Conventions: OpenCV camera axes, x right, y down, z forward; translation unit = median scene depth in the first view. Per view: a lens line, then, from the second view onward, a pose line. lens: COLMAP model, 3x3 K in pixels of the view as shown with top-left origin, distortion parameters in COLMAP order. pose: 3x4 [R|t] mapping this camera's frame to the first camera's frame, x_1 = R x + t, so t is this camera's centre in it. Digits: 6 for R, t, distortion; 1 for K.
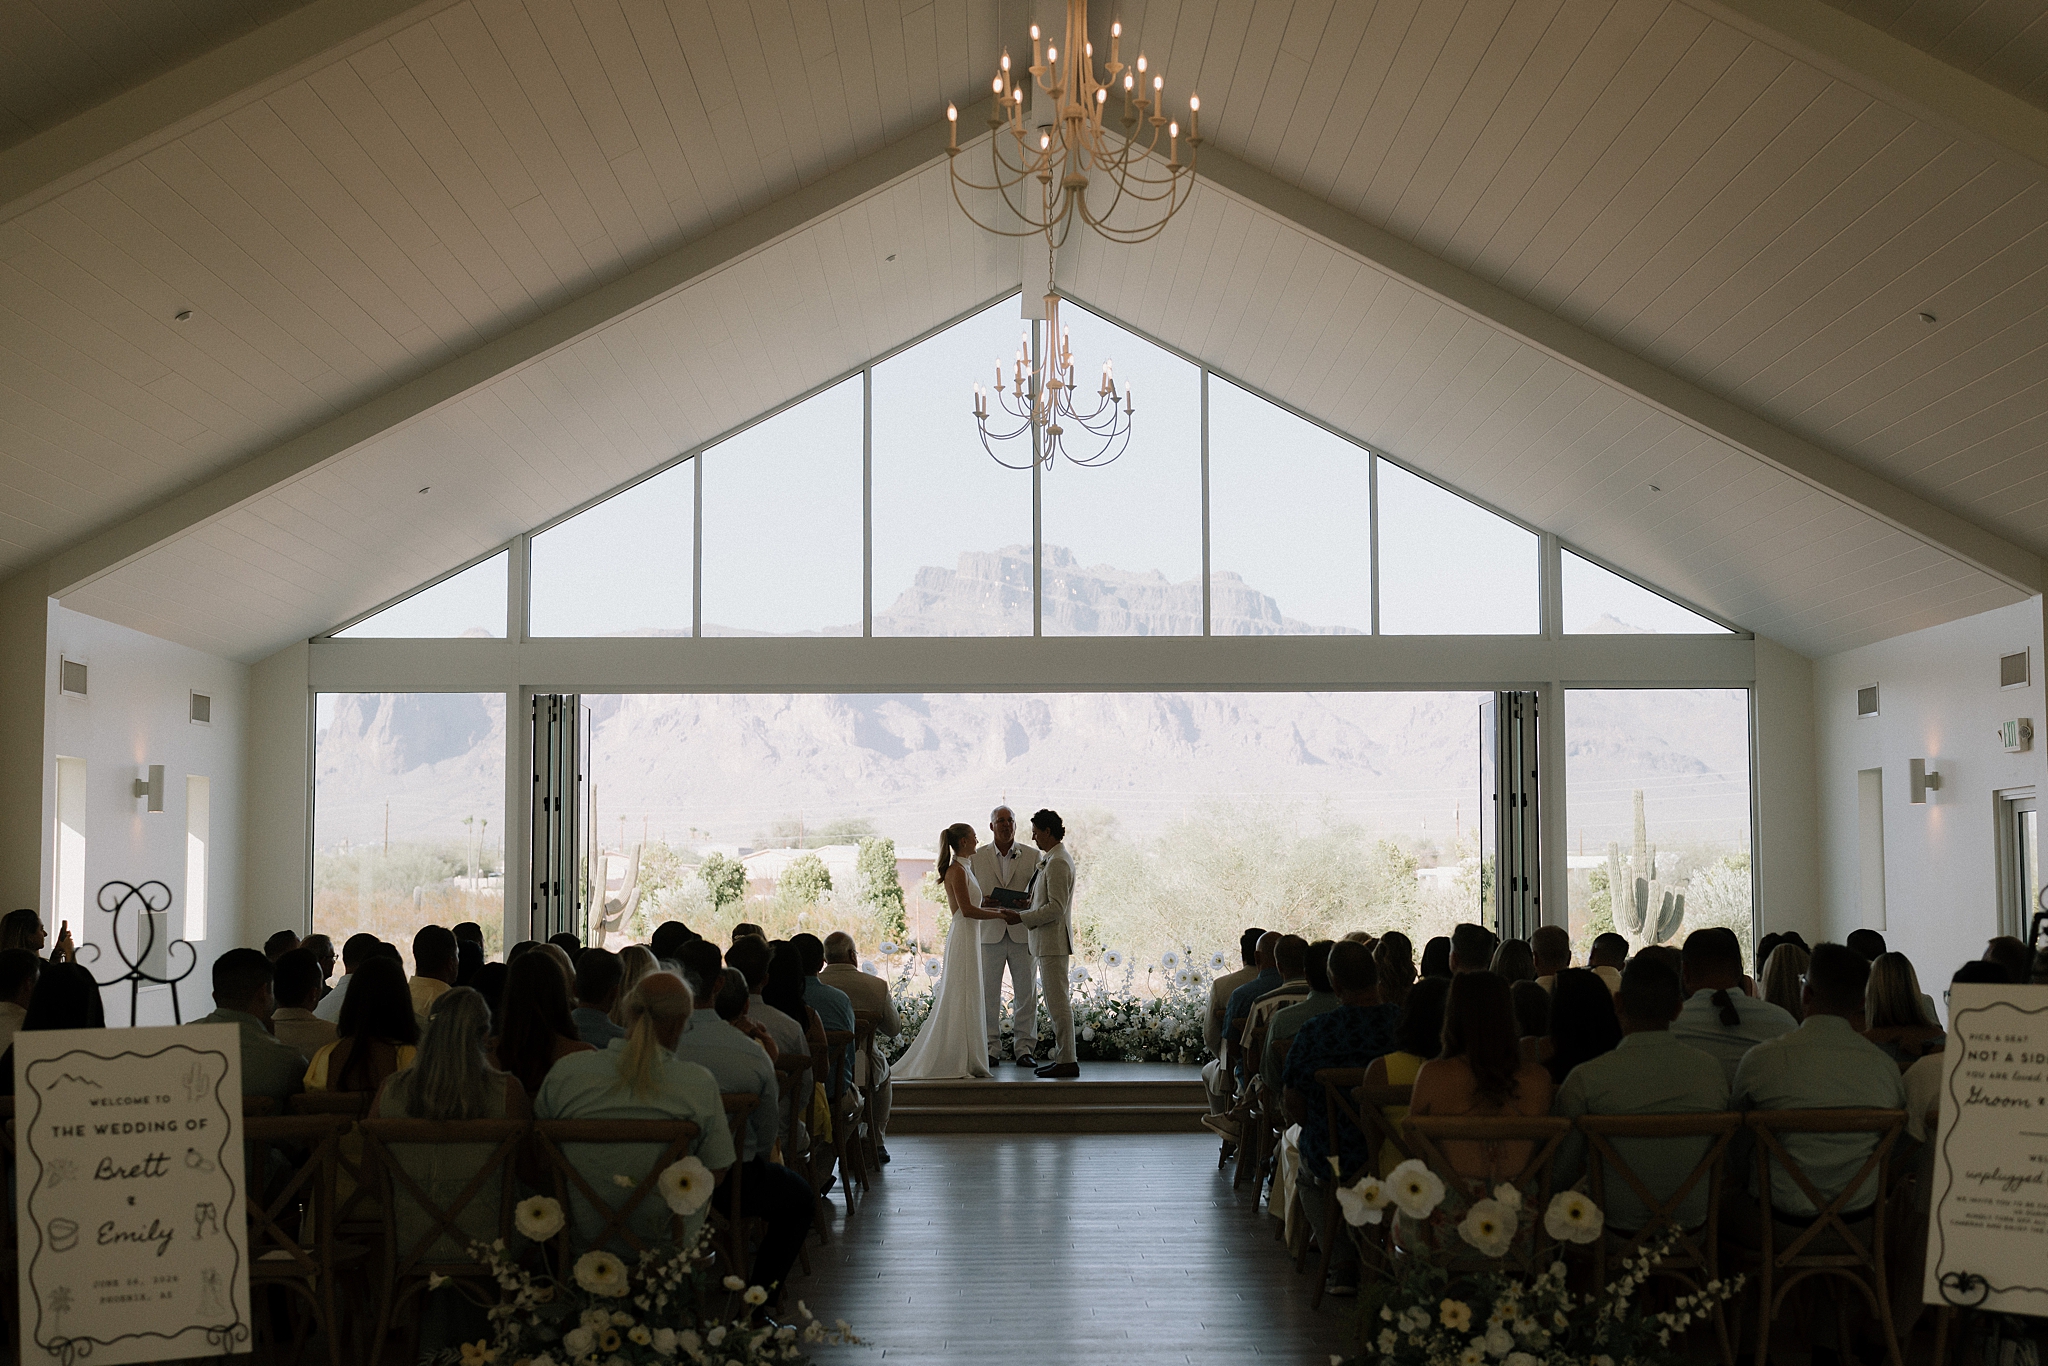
lens RADIAL K [[3785.9, 0, 1083.7], [0, 3785.9, 683.1], [0, 0, 1]] dist [0.001419, 0.001550]
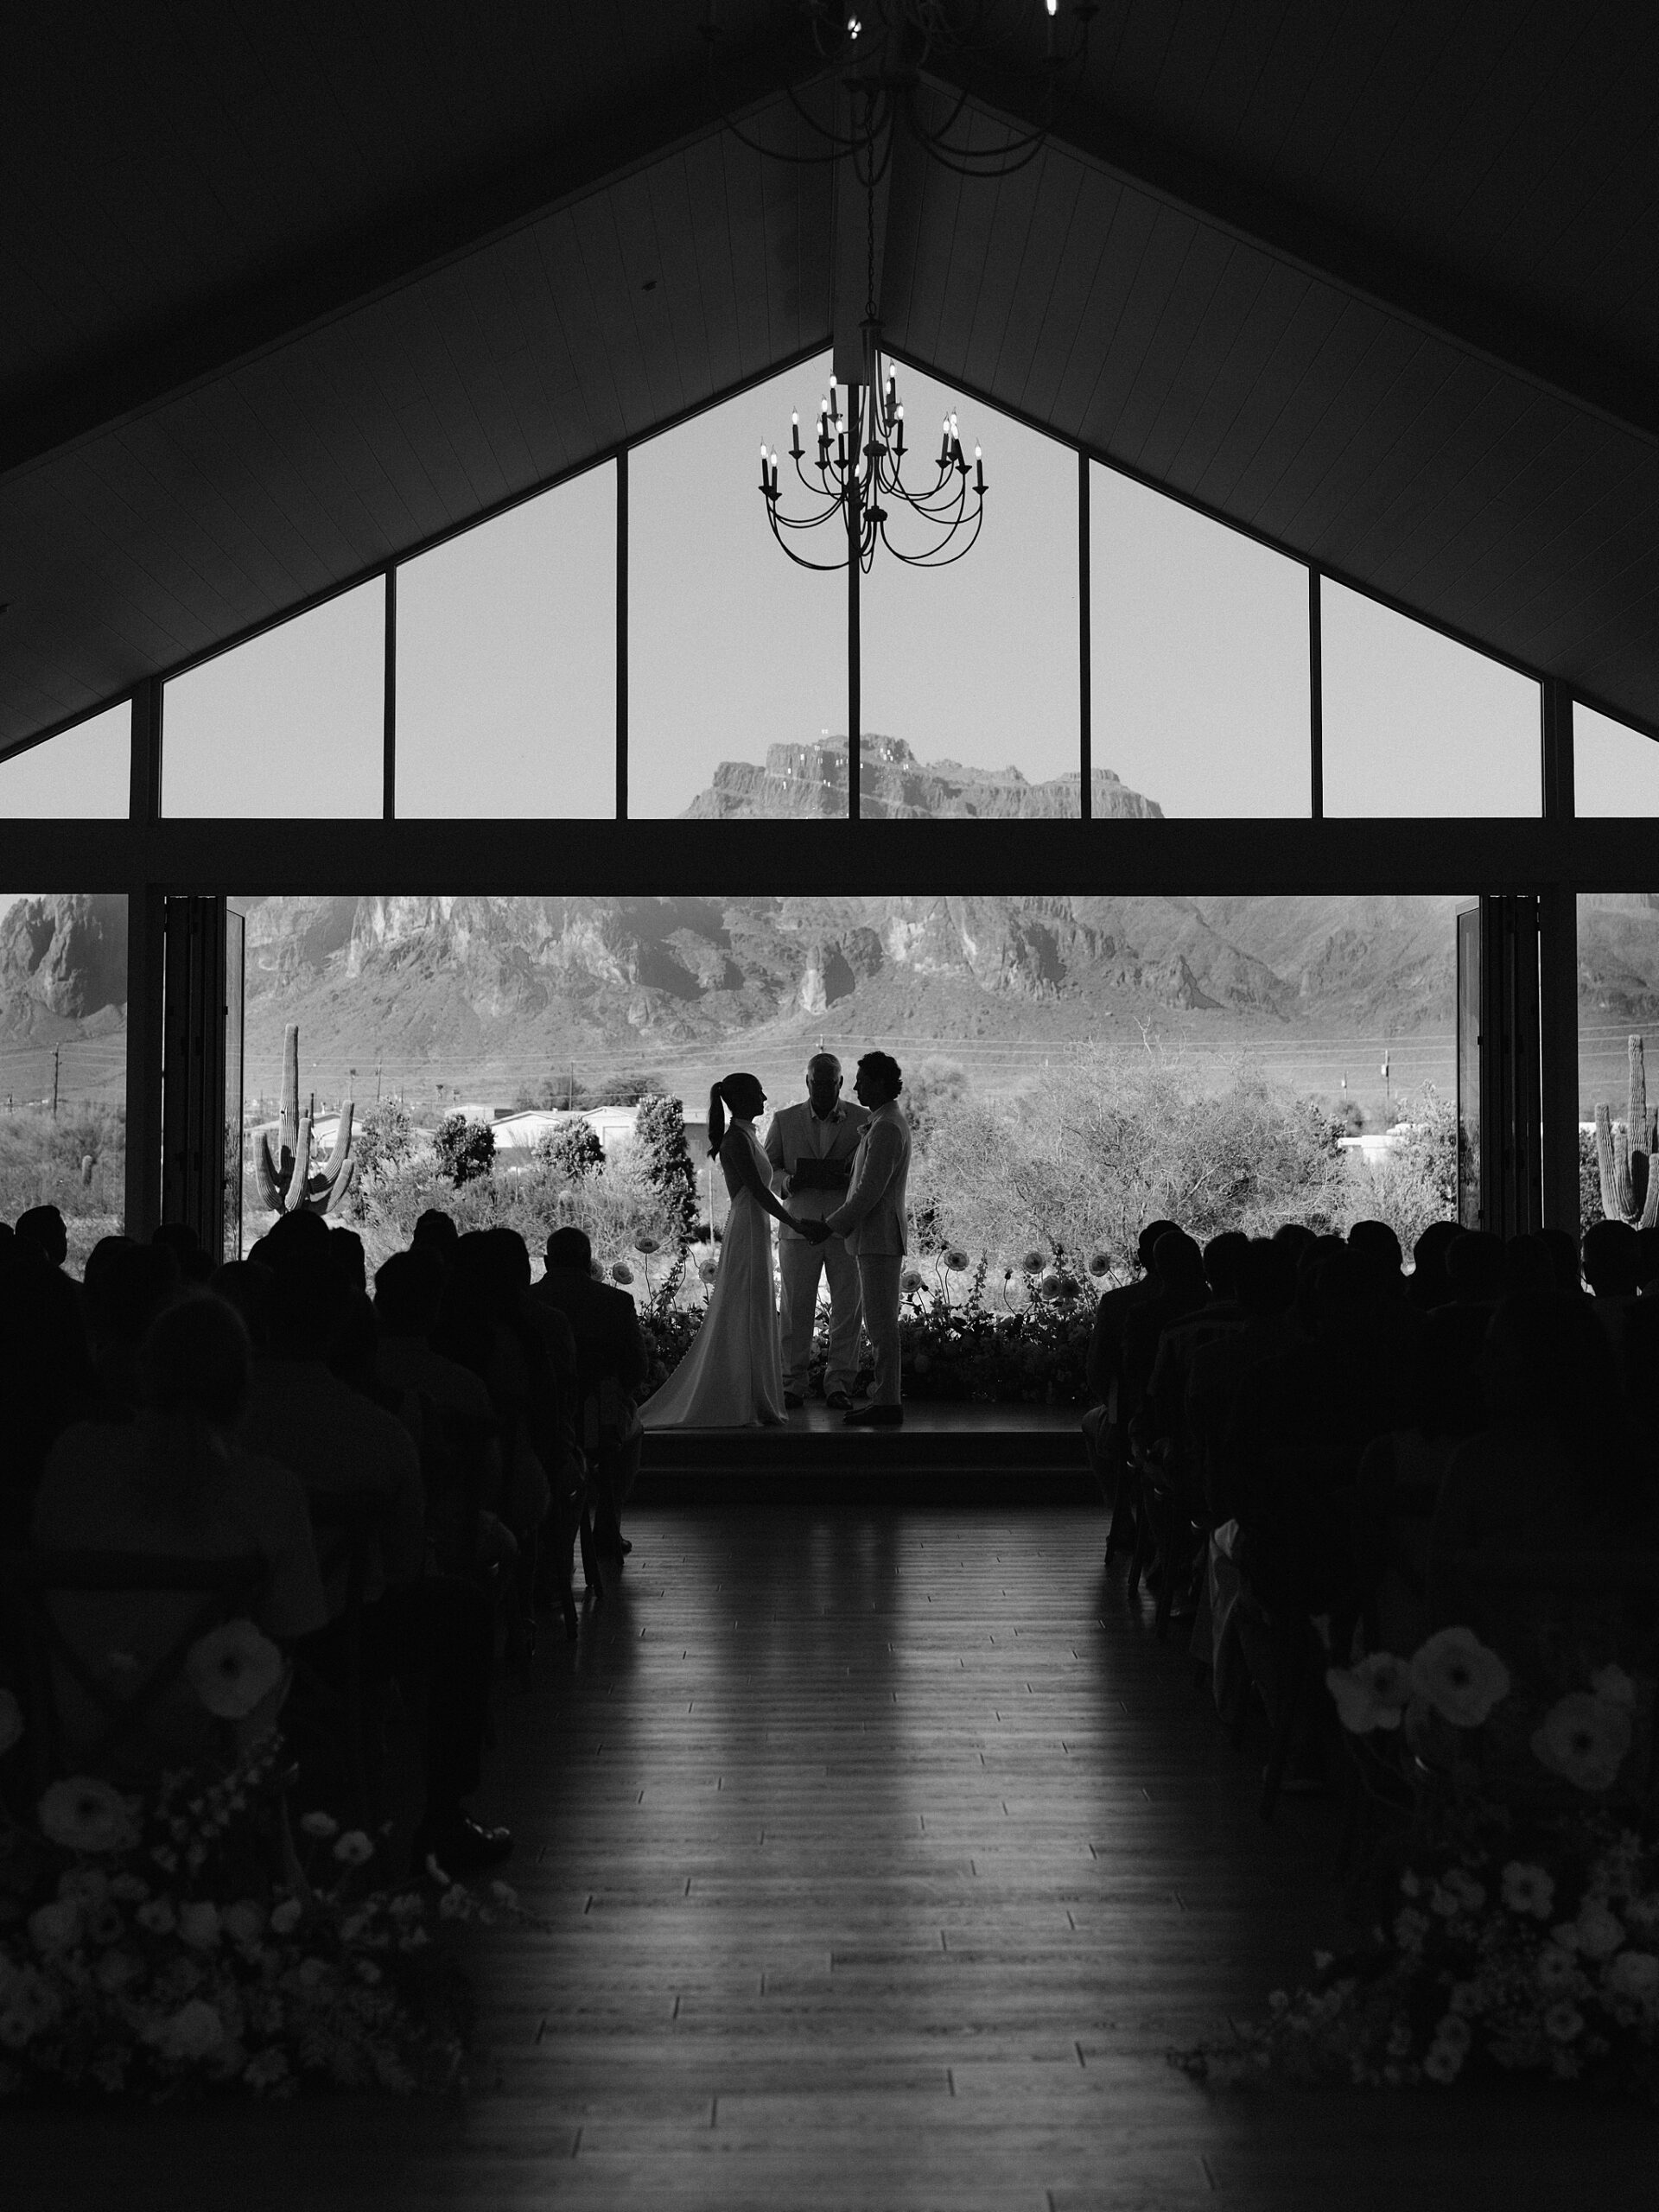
lens RADIAL K [[3277.9, 0, 829.5], [0, 3277.9, 1106.0], [0, 0, 1]] dist [-0.024440, -0.030987]
pose [[0.999466, 0.002874, -0.032552, 0.003940], [-0.001576, 0.999205, 0.039838, 0.018837], [0.032641, -0.039765, 0.998676, 0.384992]]
